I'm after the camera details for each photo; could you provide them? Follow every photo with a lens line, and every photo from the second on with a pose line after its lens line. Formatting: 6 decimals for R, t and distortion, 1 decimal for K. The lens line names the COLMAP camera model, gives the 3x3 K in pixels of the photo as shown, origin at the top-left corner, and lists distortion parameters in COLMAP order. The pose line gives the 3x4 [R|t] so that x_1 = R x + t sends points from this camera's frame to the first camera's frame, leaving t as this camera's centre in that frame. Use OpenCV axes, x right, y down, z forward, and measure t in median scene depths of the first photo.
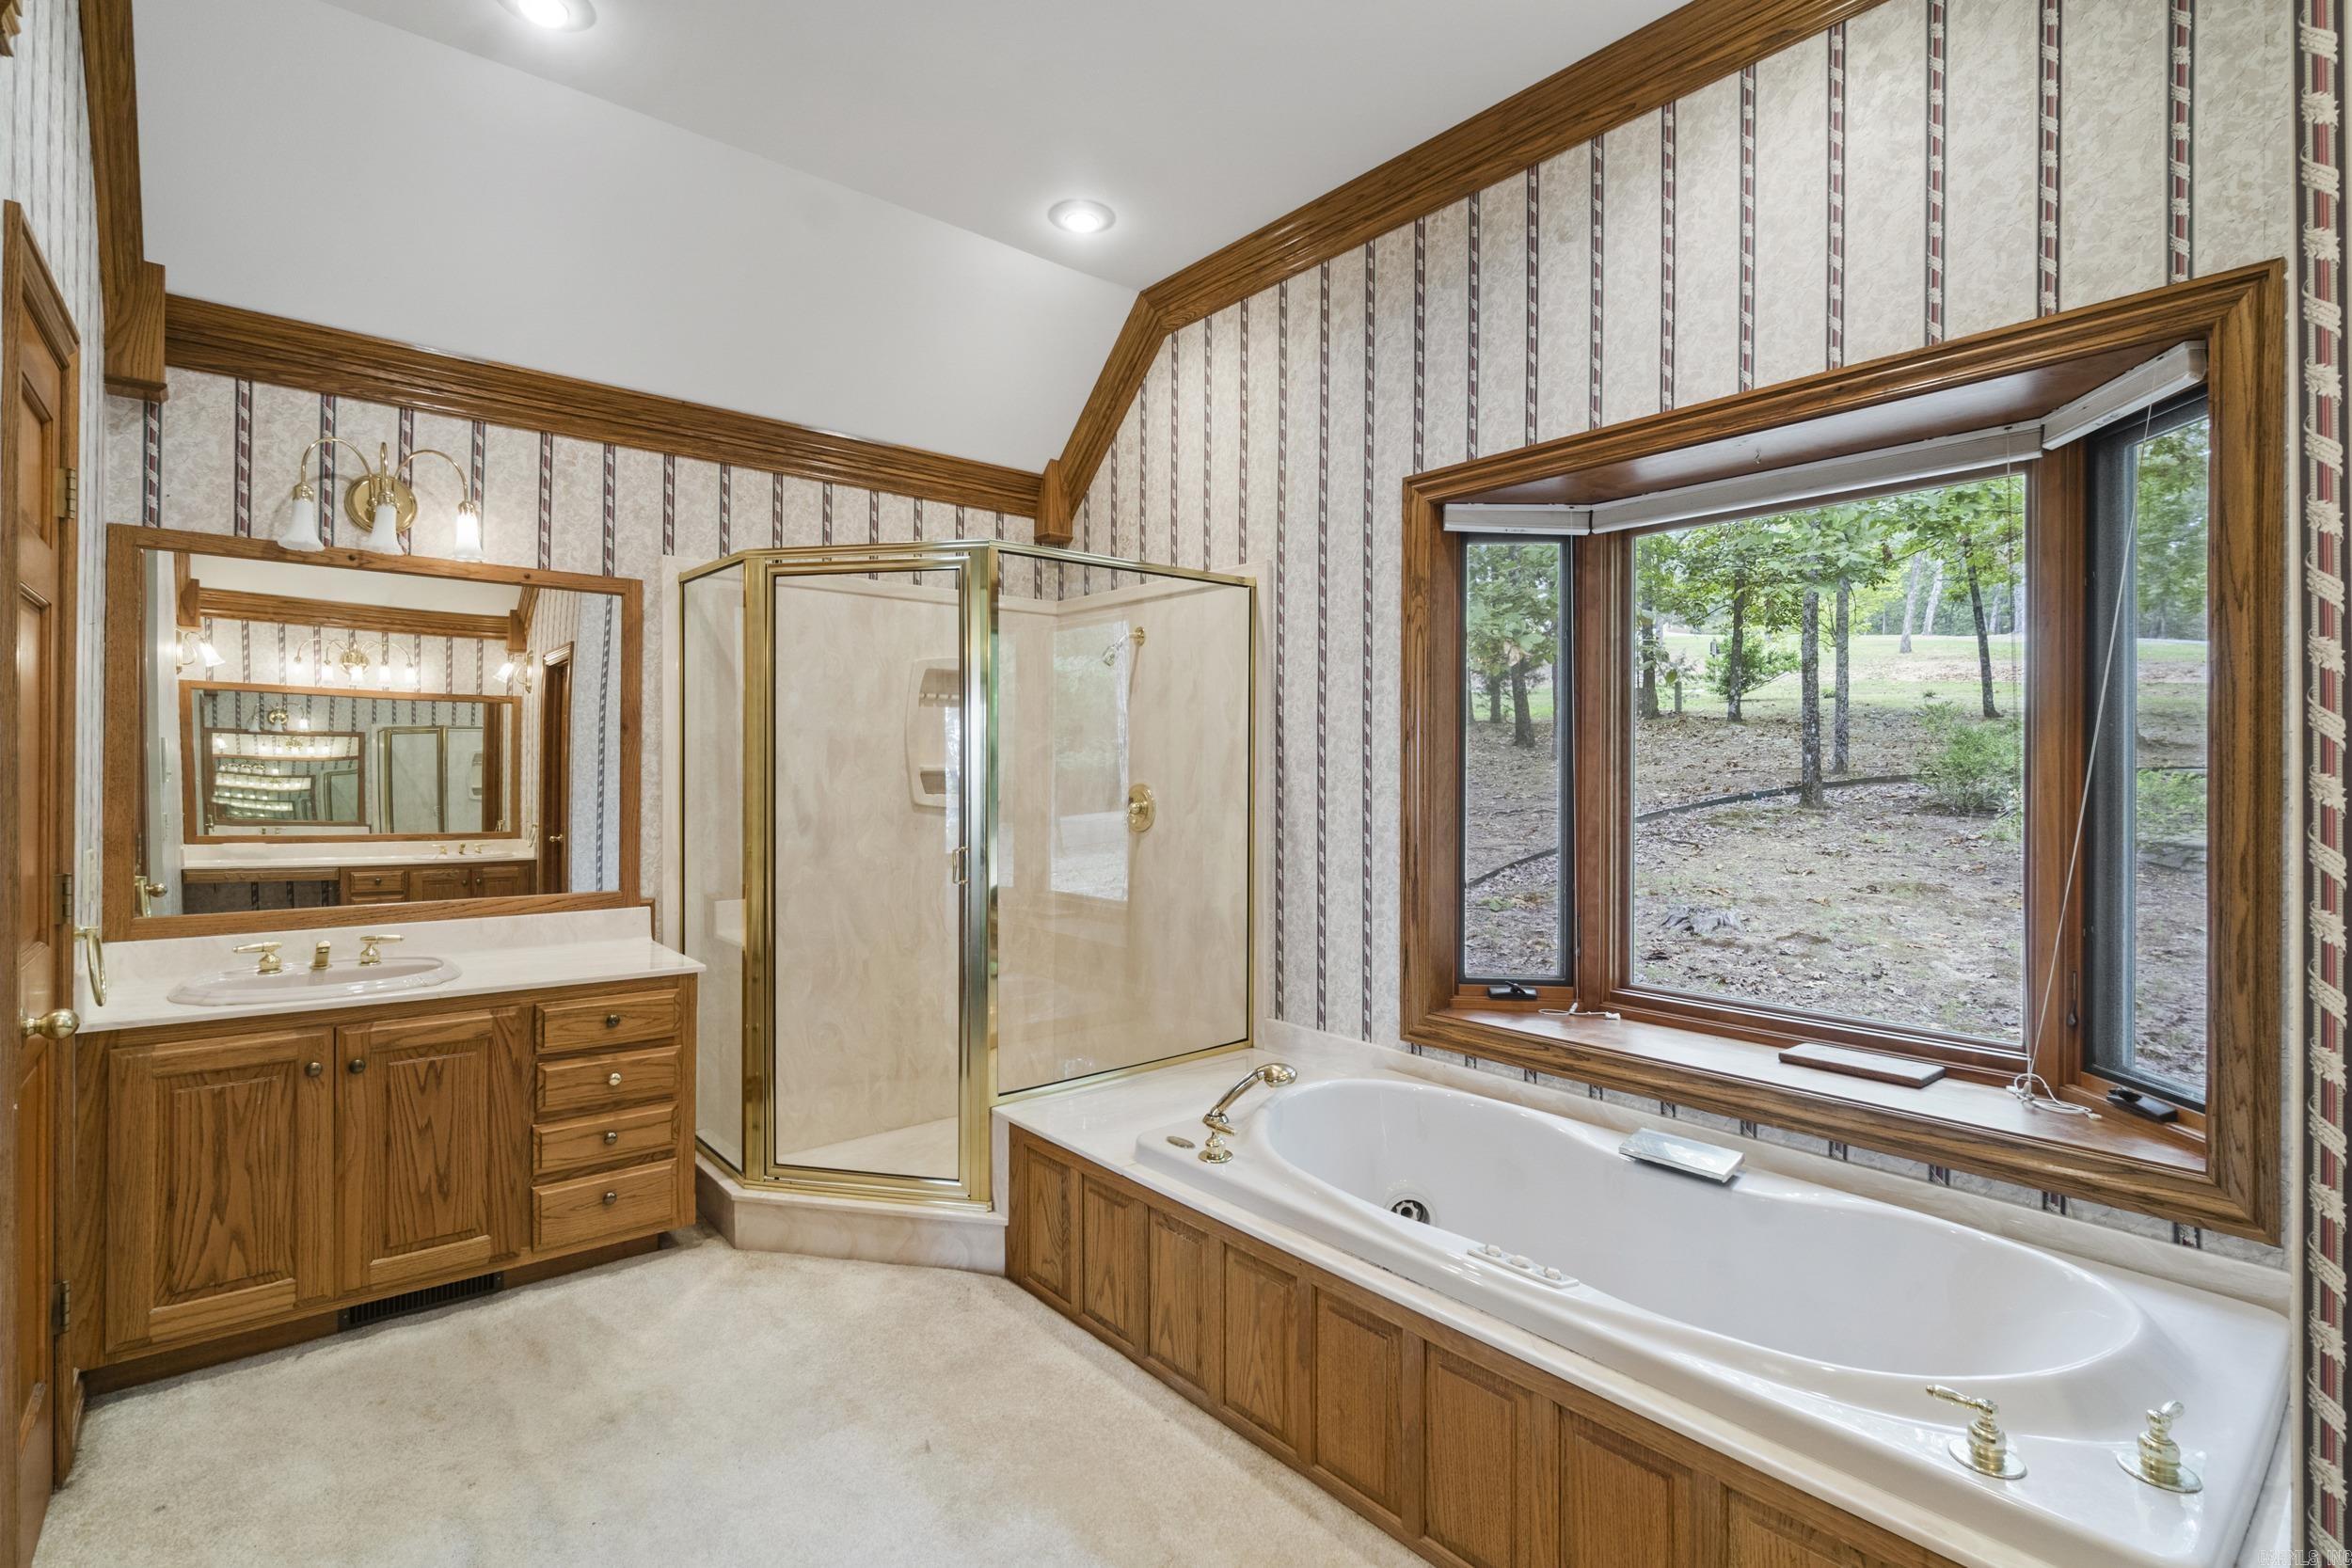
lens RADIAL K [[1135.9, 0, 1177.7], [0, 1135.9, 773.0], [0, 0, 1]] dist [0.000715, 0.000085]
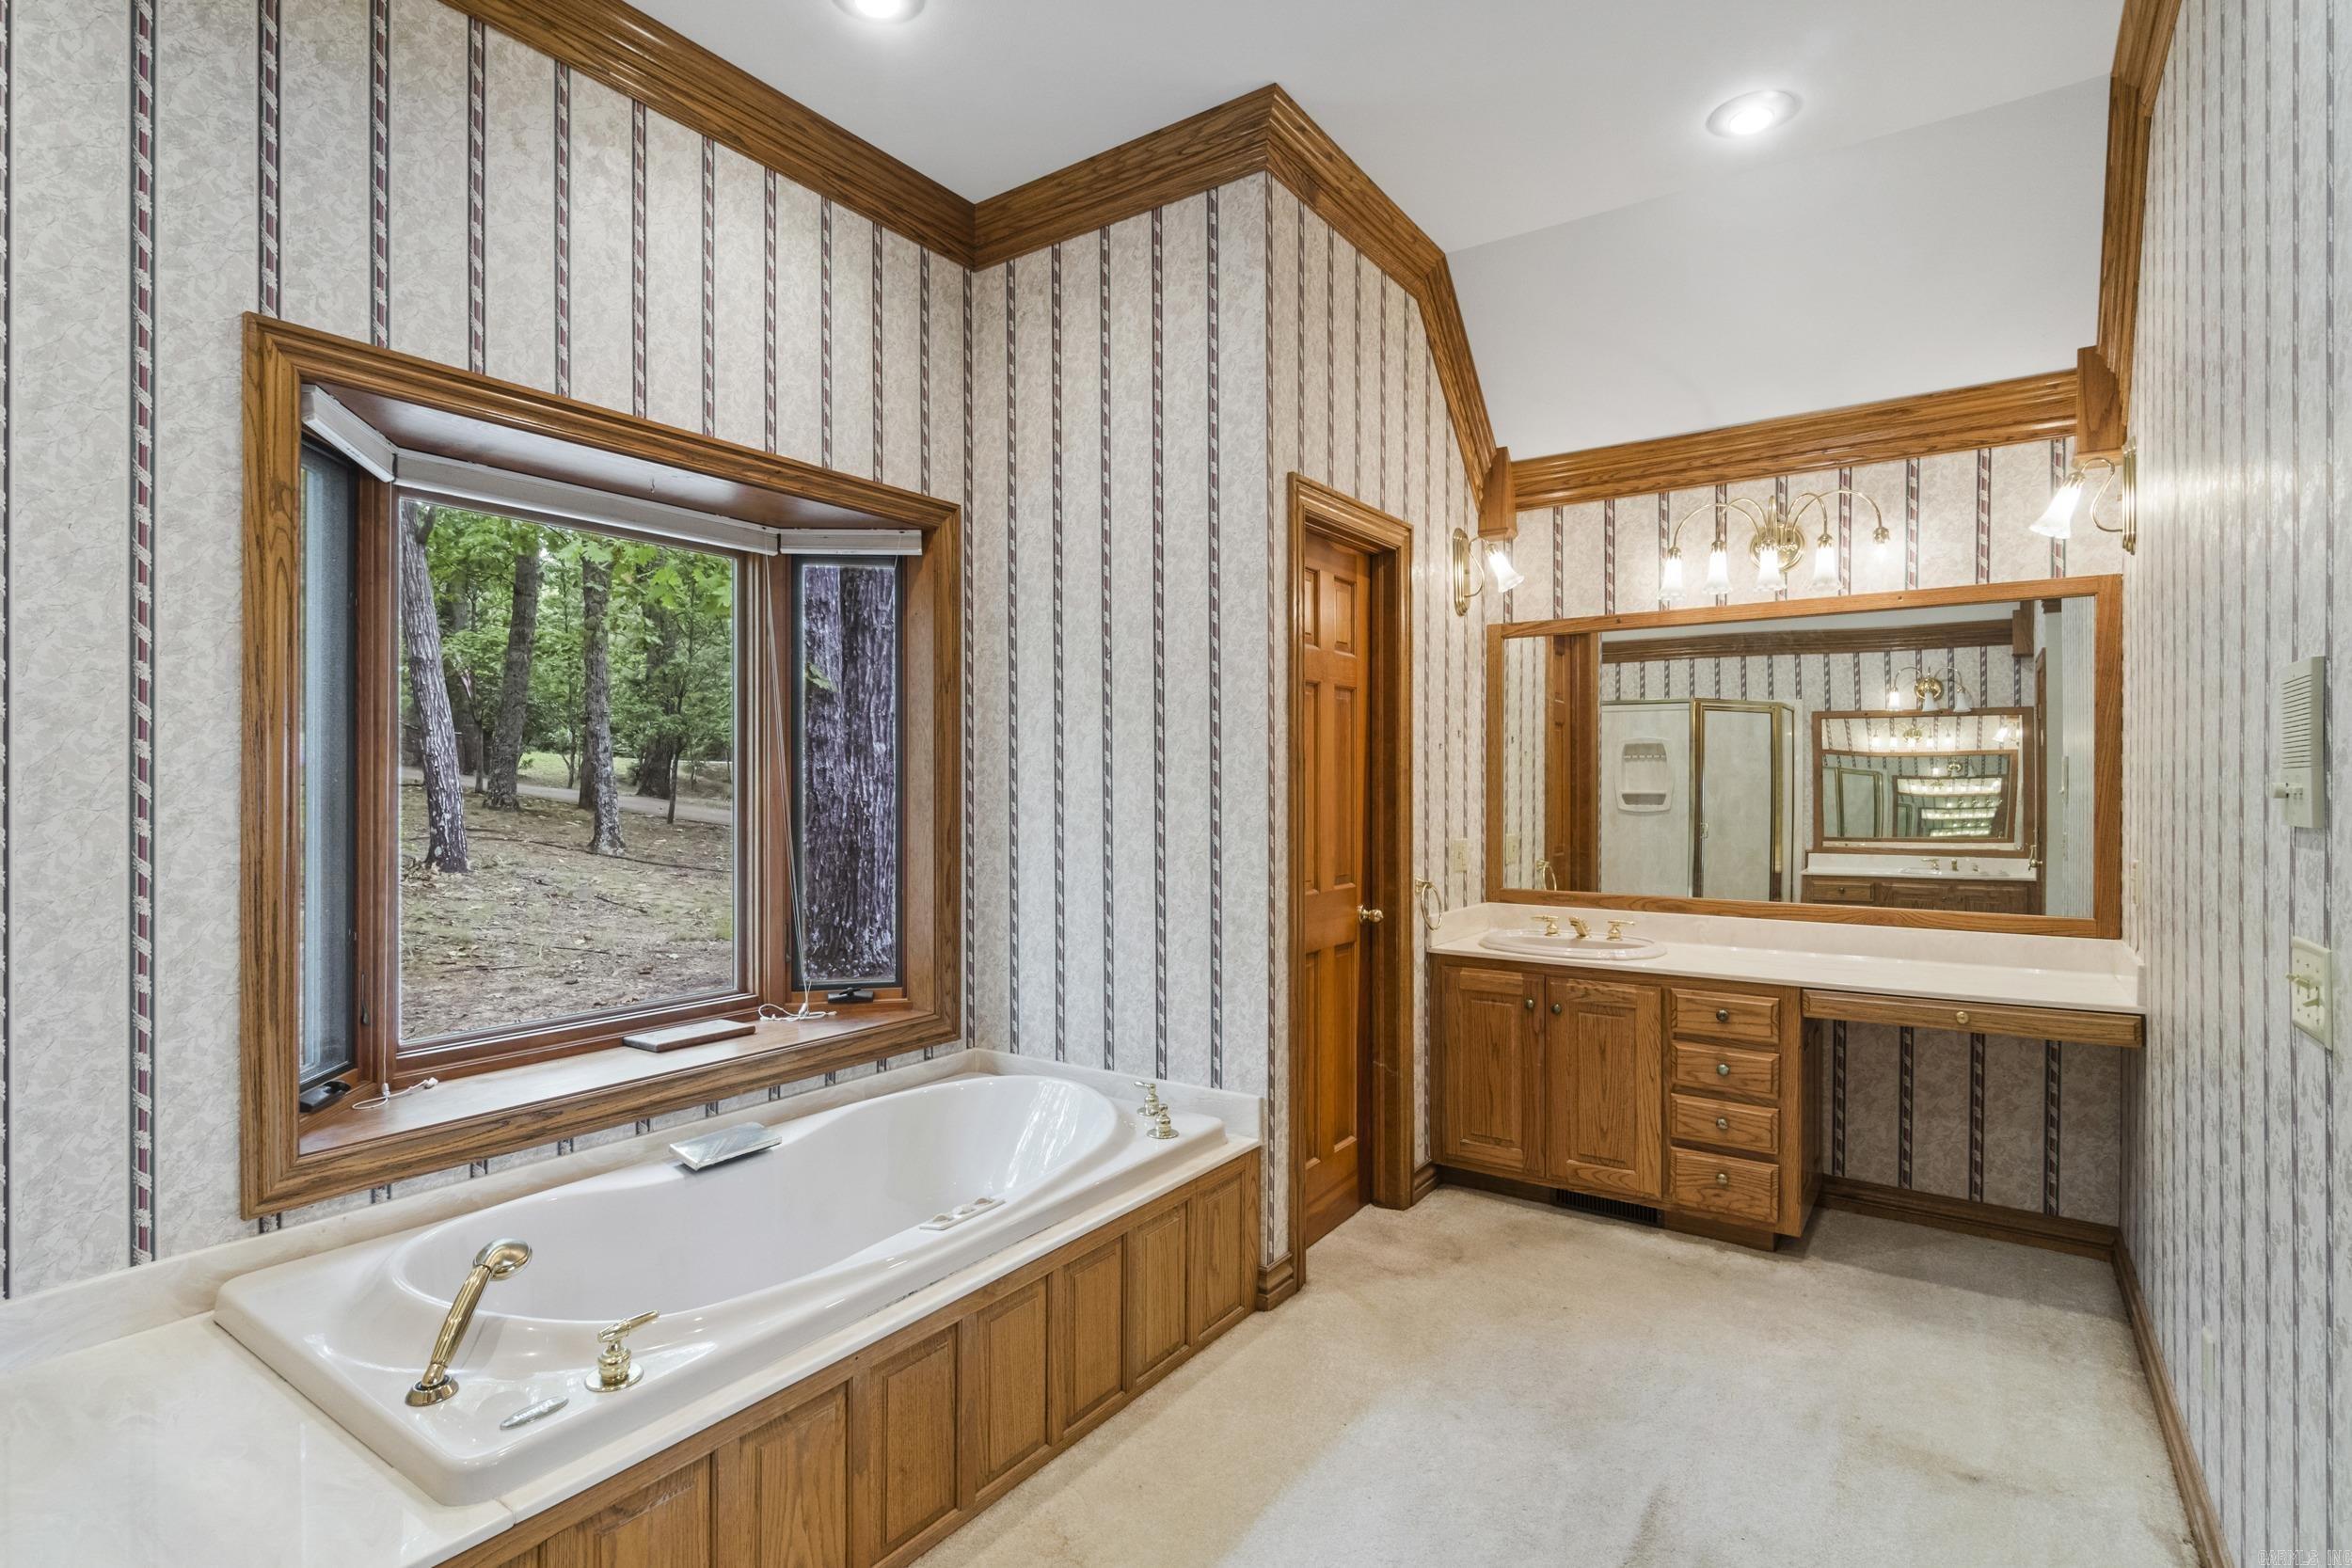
lens RADIAL K [[1135.9, 0, 1193.7], [0, 1135.9, 787.5], [0, 0, 1]] dist [0.000715, 0.000085]
pose [[-0.272997, -0.008817, 0.961975, -0.565274], [-0.000556, 0.999959, 0.009007, -0.006954], [-0.962015, 0.001924, -0.272990, 0.705573]]
